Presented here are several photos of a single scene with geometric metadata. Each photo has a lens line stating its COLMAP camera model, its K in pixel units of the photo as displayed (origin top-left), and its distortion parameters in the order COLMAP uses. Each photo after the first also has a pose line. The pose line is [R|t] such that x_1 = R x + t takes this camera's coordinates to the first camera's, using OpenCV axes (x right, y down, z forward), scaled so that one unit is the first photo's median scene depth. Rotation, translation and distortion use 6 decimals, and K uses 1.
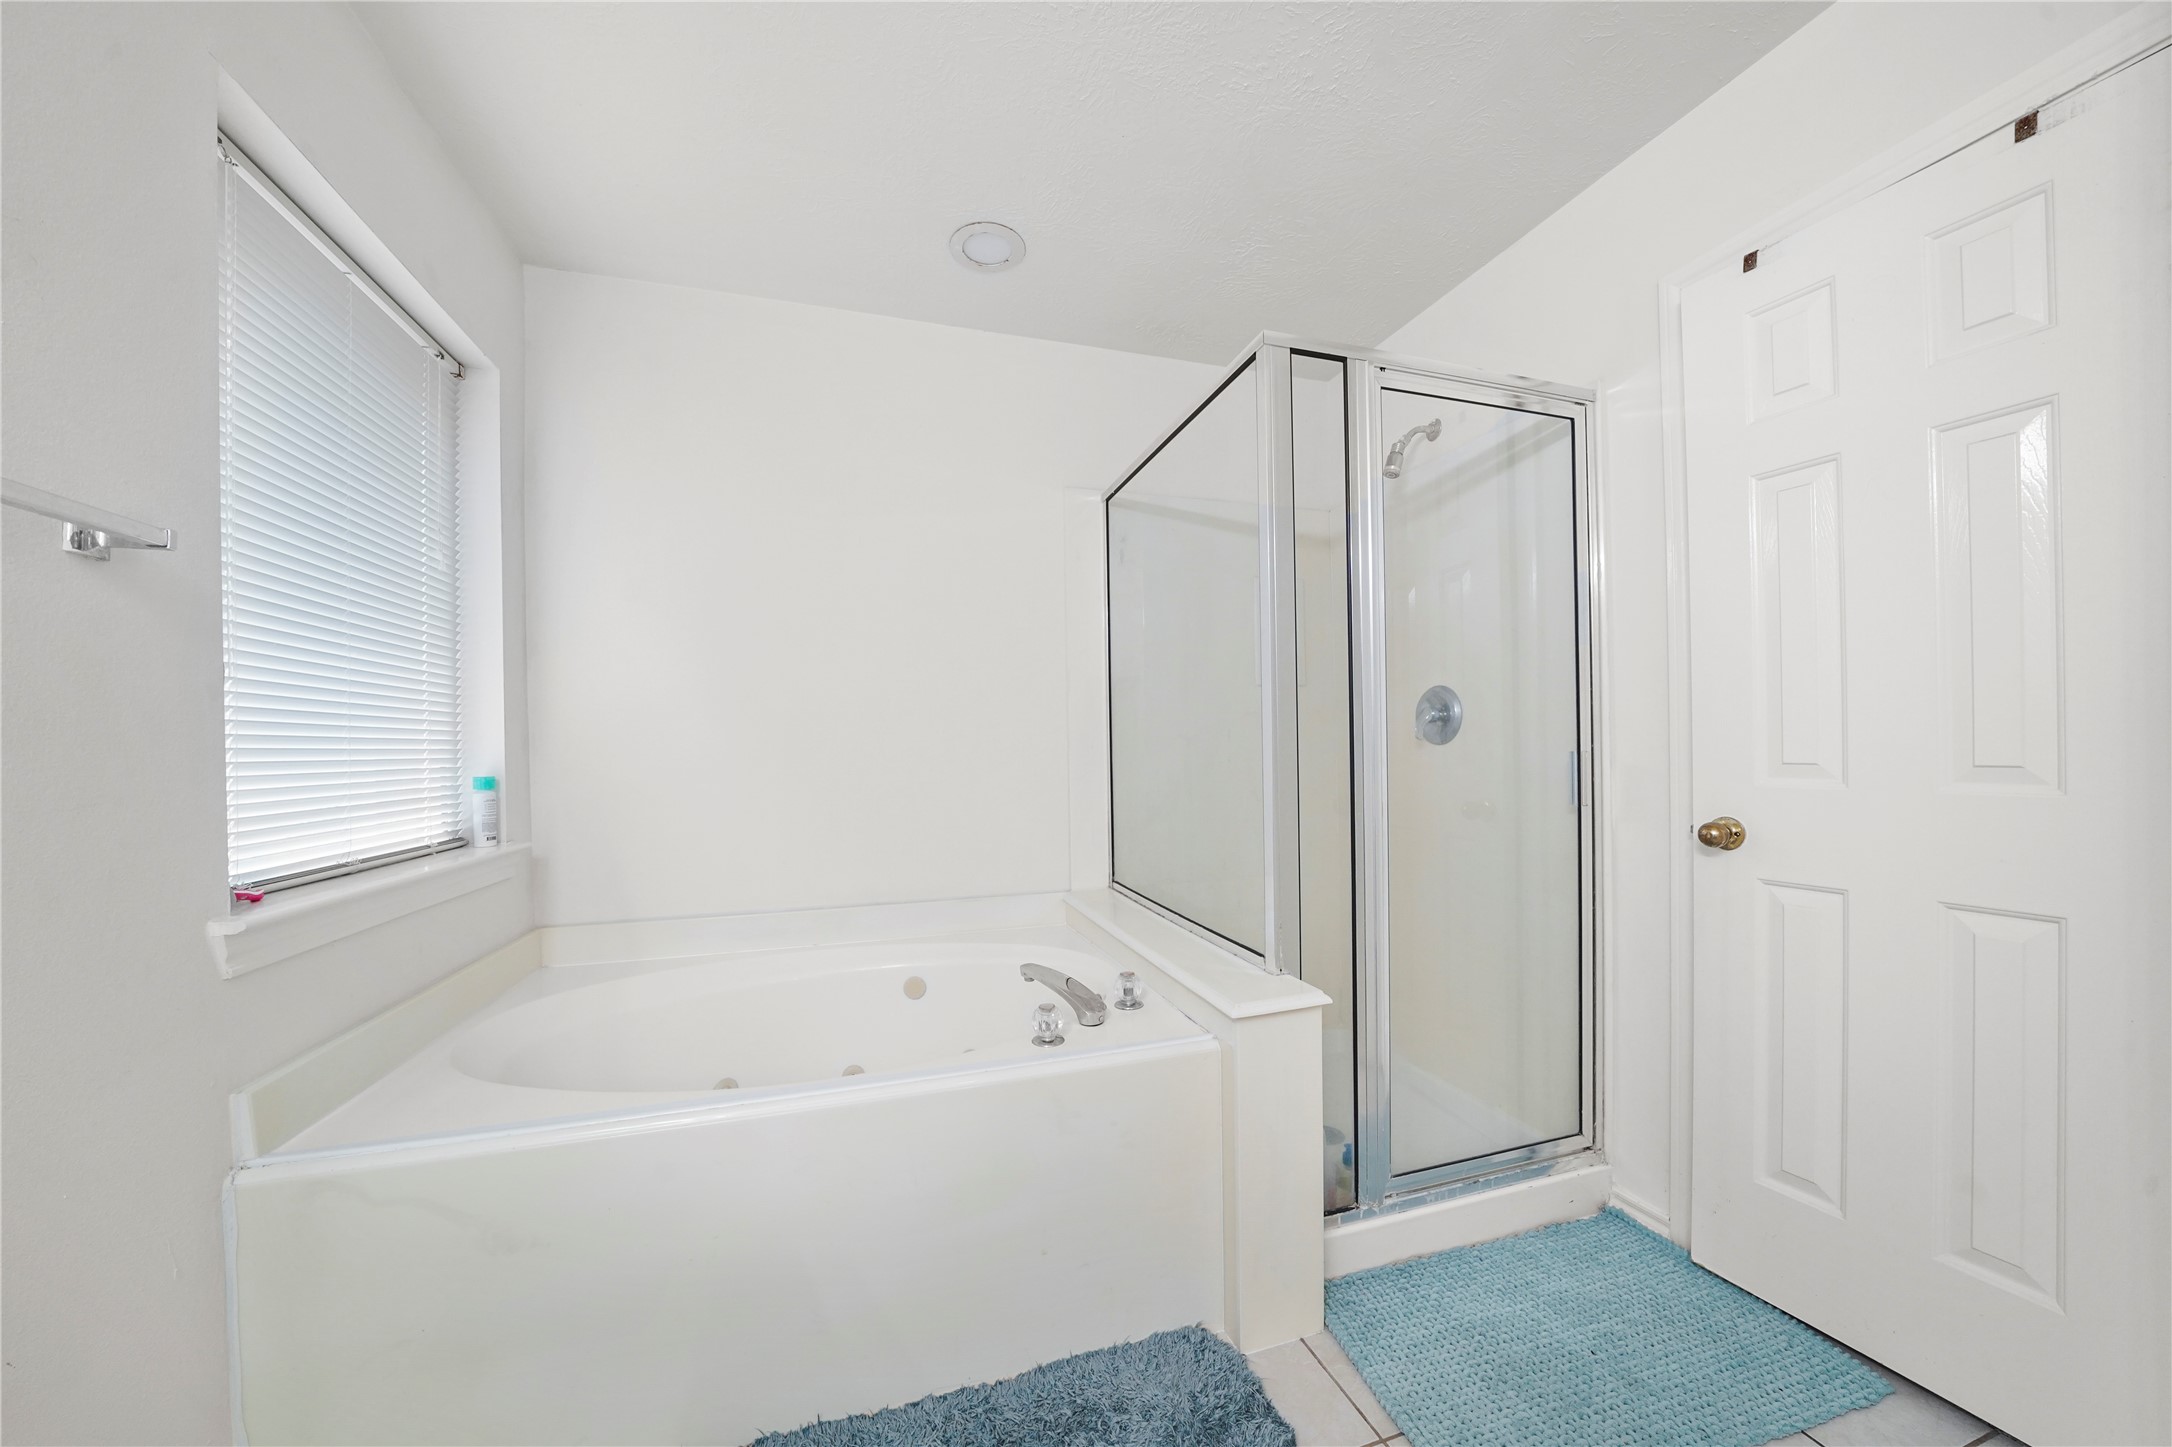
lens RADIAL K [[767.9, 0, 1084.0], [0, 767.9, 753.2], [0, 0, 1]] dist [-0.026557, 0.000206]
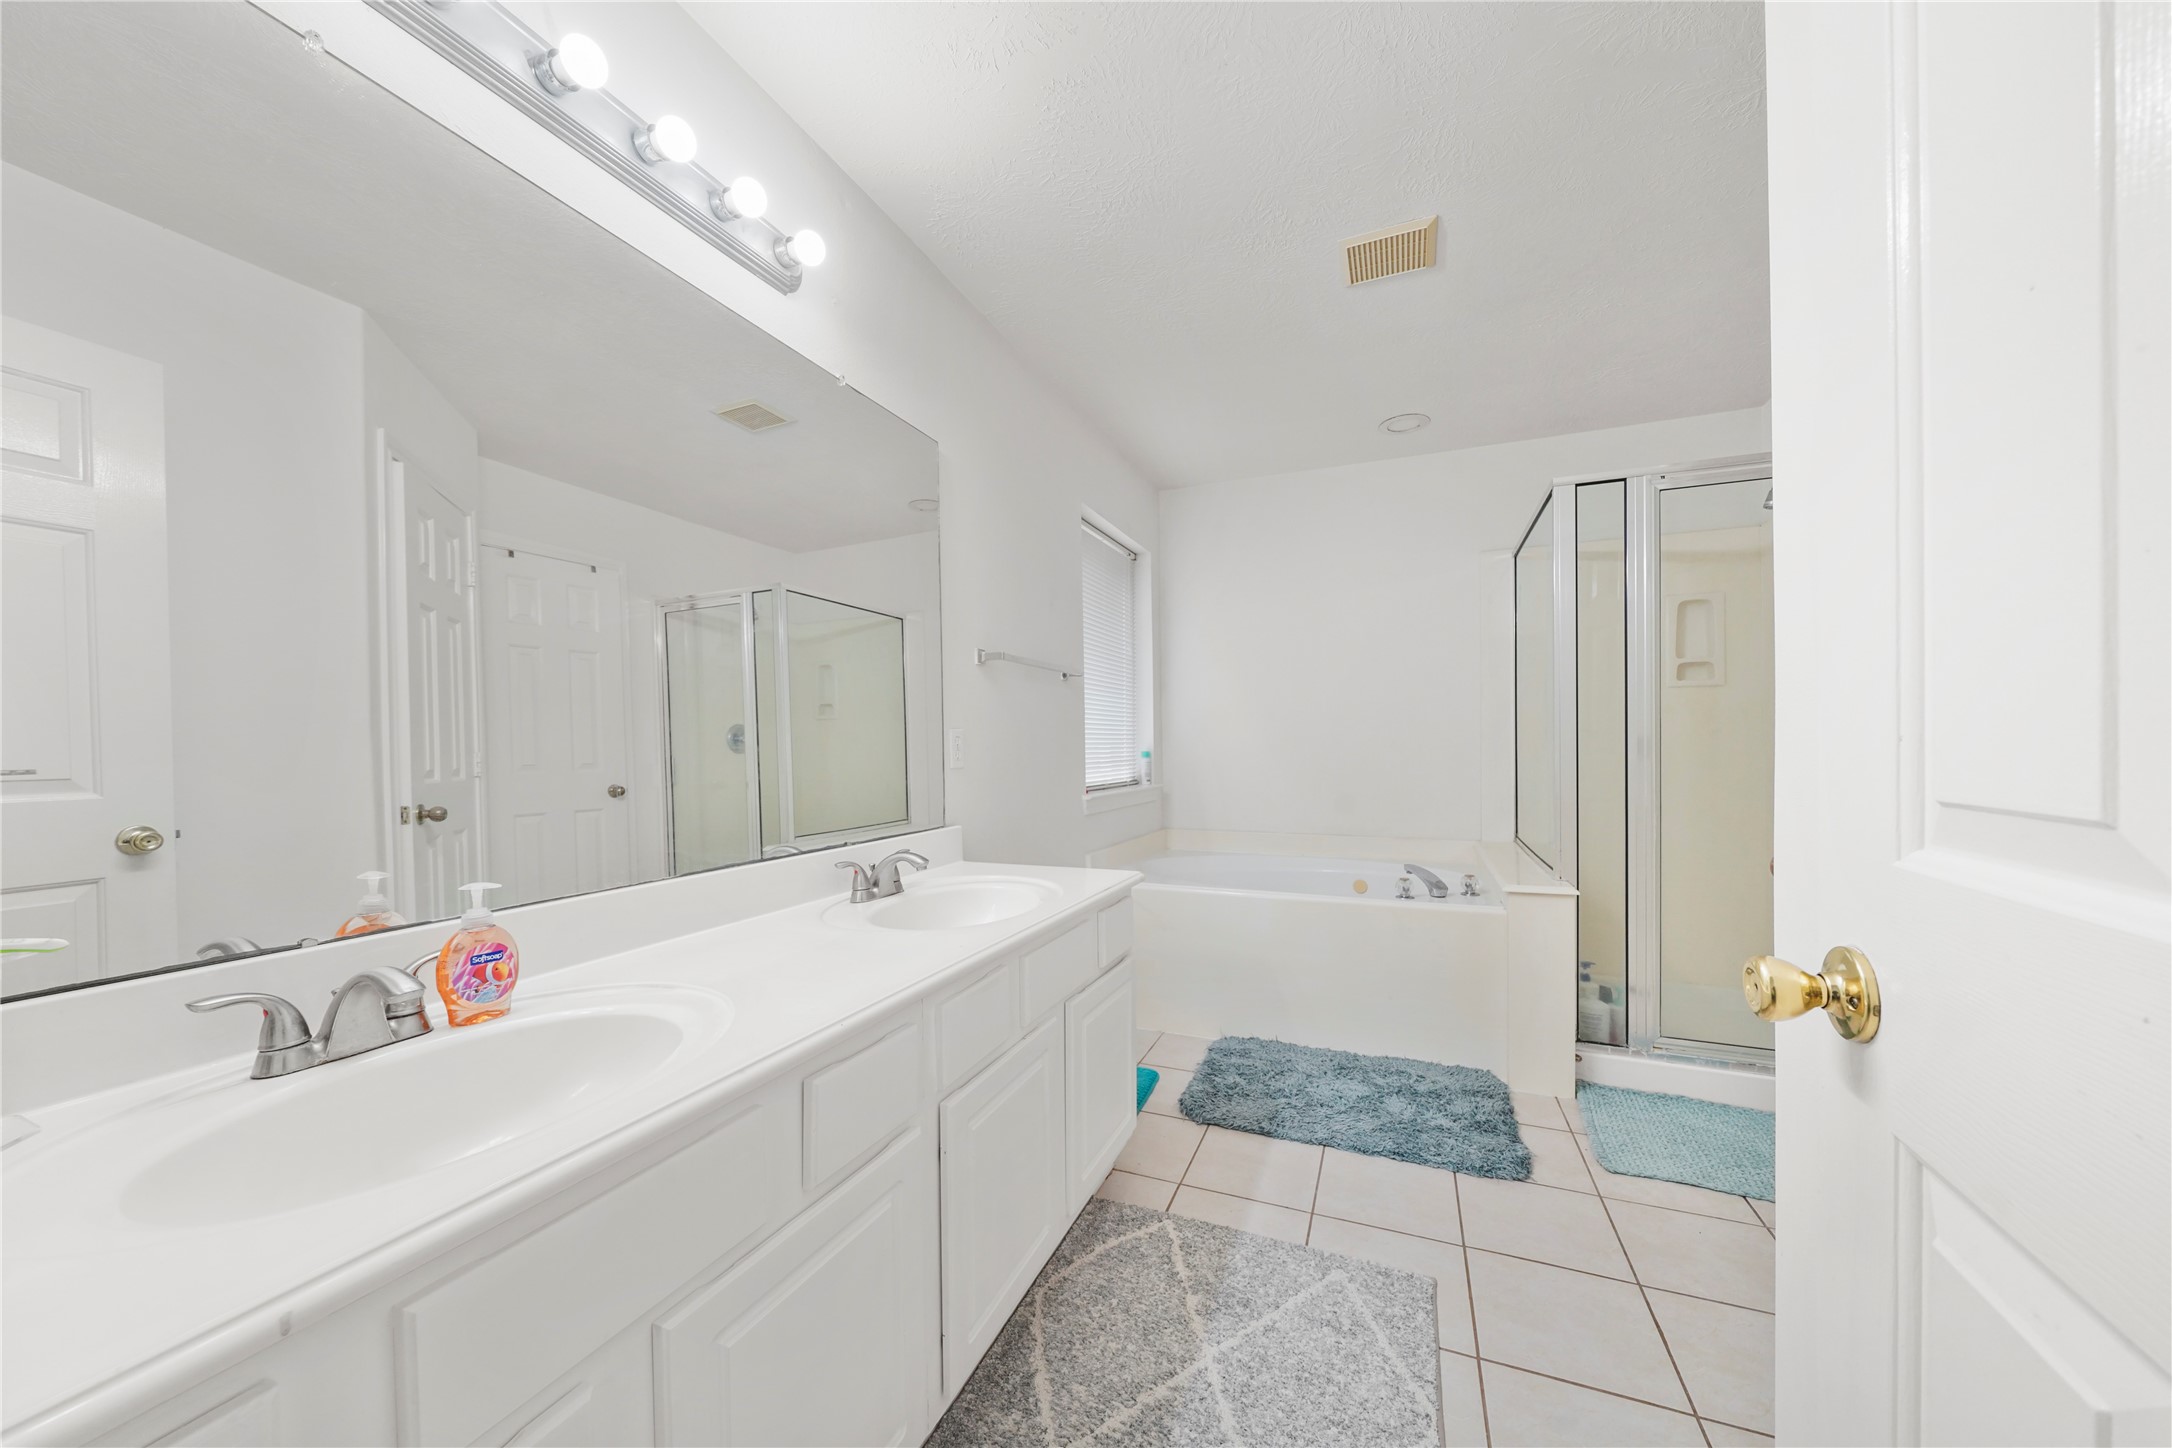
lens RADIAL K [[767.9, 0, 1084.0], [0, 767.9, 753.7], [0, 0, 1]] dist [-0.026557, 0.000206]
pose [[0.768507, 0.015451, -0.639655, 0.442929], [-0.006083, 0.999840, 0.016842, 0.003207], [0.639813, -0.009052, 0.768478, -0.755930]]
